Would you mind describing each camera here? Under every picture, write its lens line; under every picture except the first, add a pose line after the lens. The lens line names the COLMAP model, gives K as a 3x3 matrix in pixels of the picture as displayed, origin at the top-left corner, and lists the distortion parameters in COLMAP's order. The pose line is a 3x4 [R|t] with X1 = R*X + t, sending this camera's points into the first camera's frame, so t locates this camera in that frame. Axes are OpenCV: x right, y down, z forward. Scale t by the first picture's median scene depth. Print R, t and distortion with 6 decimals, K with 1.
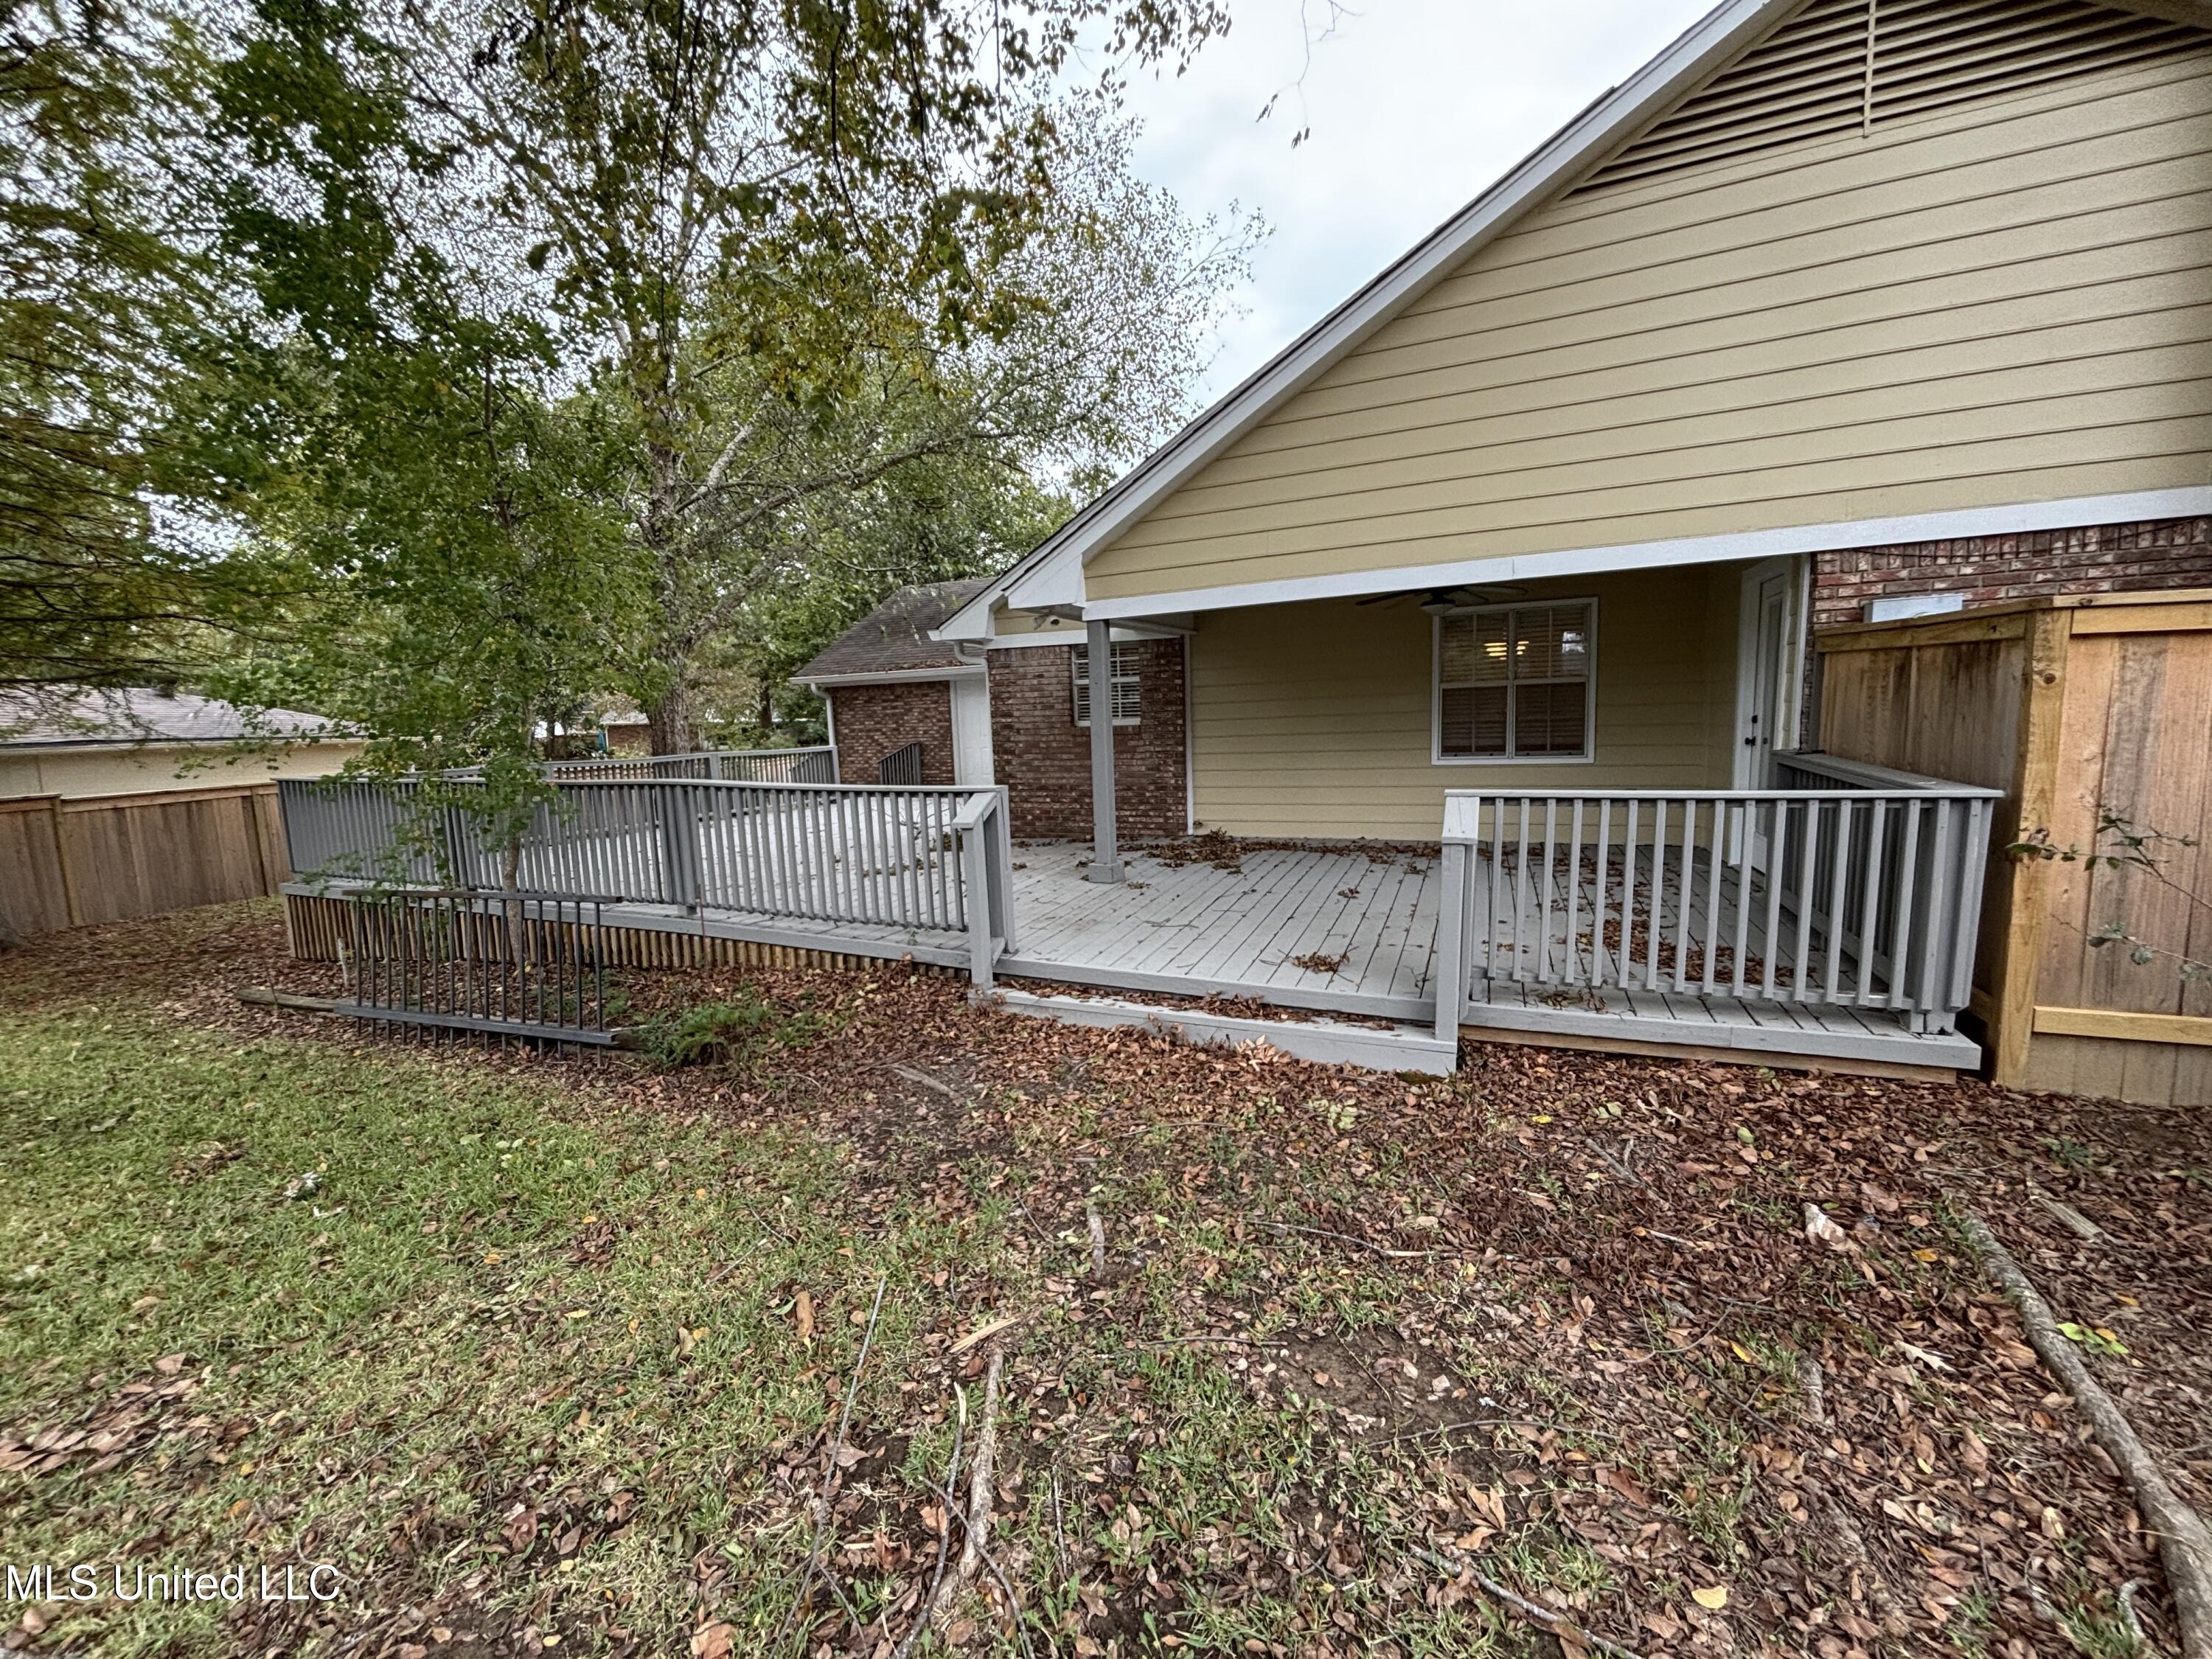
lens RADIAL K [[887.7, 0, 1106.7], [0, 887.7, 837.6], [0, 0, 1]] dist [0.000700, -0.002747]
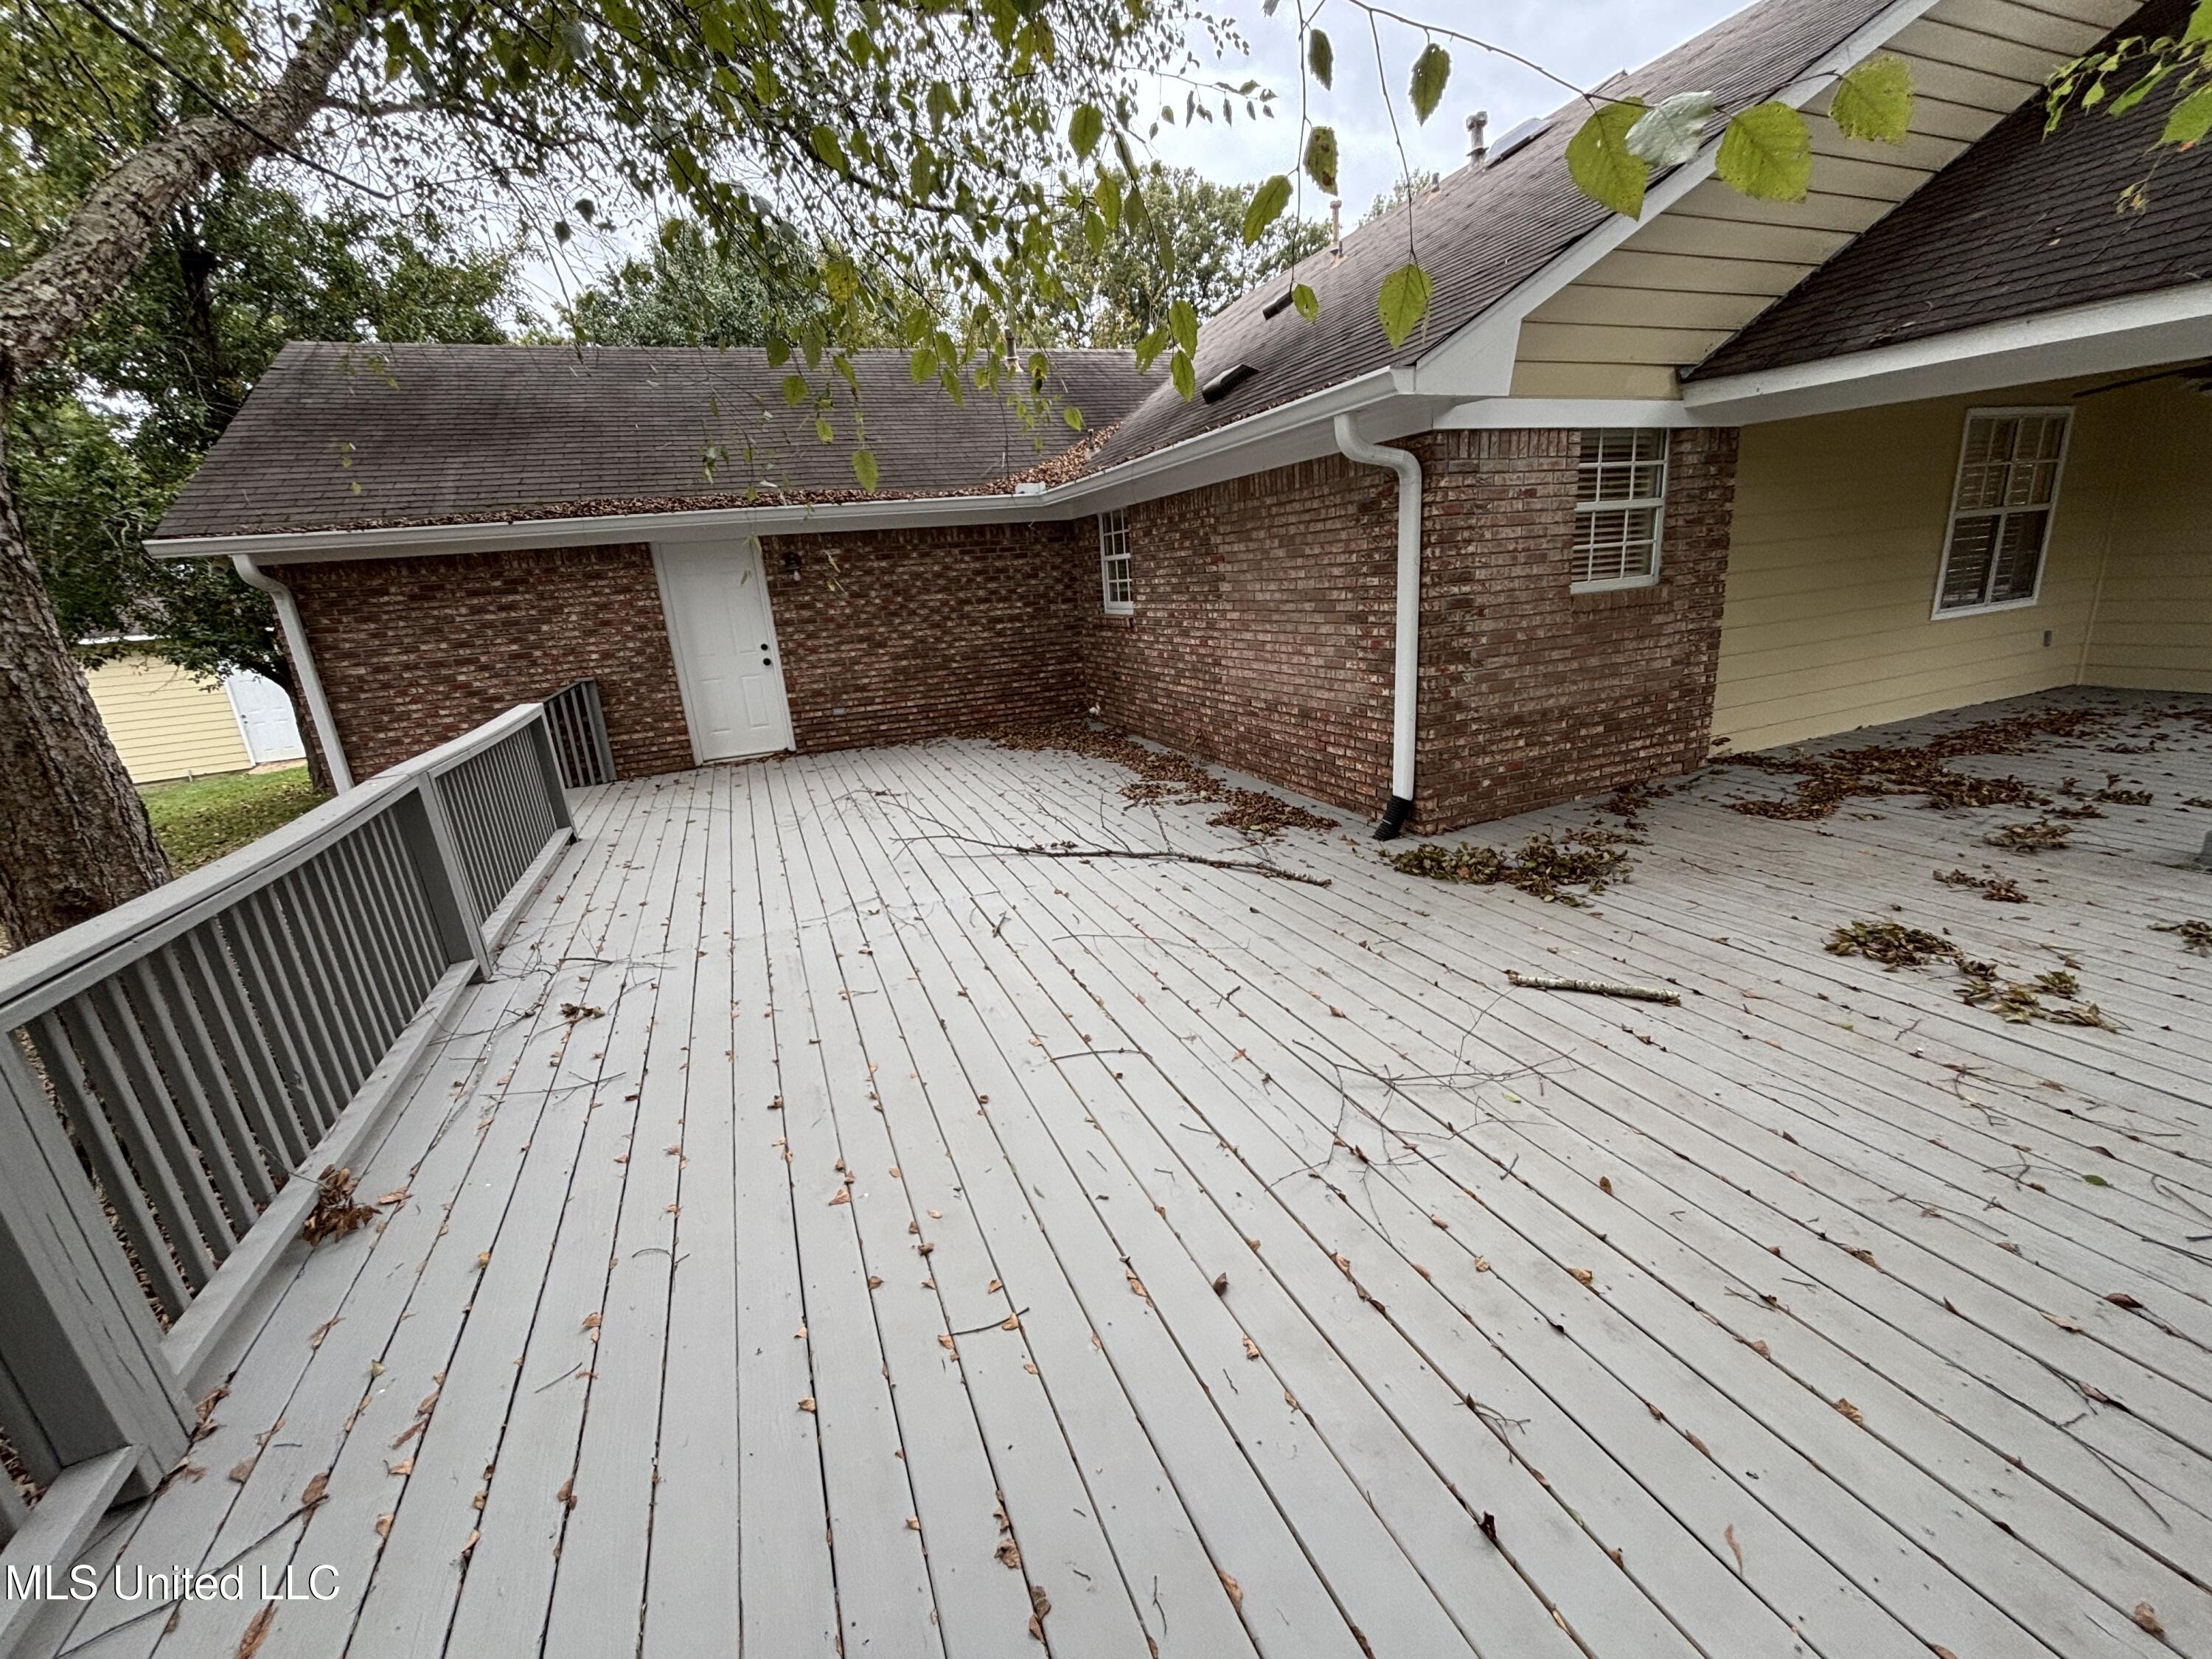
lens RADIAL K [[887.7, 0, 1106.7], [0, 887.7, 837.6], [0, 0, 1]] dist [0.000700, -0.002747]
pose [[0.706273, -0.221868, 0.672274, -0.639498], [0.144551, 0.974810, 0.169851, -0.119820], [-0.693024, -0.022783, 0.720554, 0.846237]]
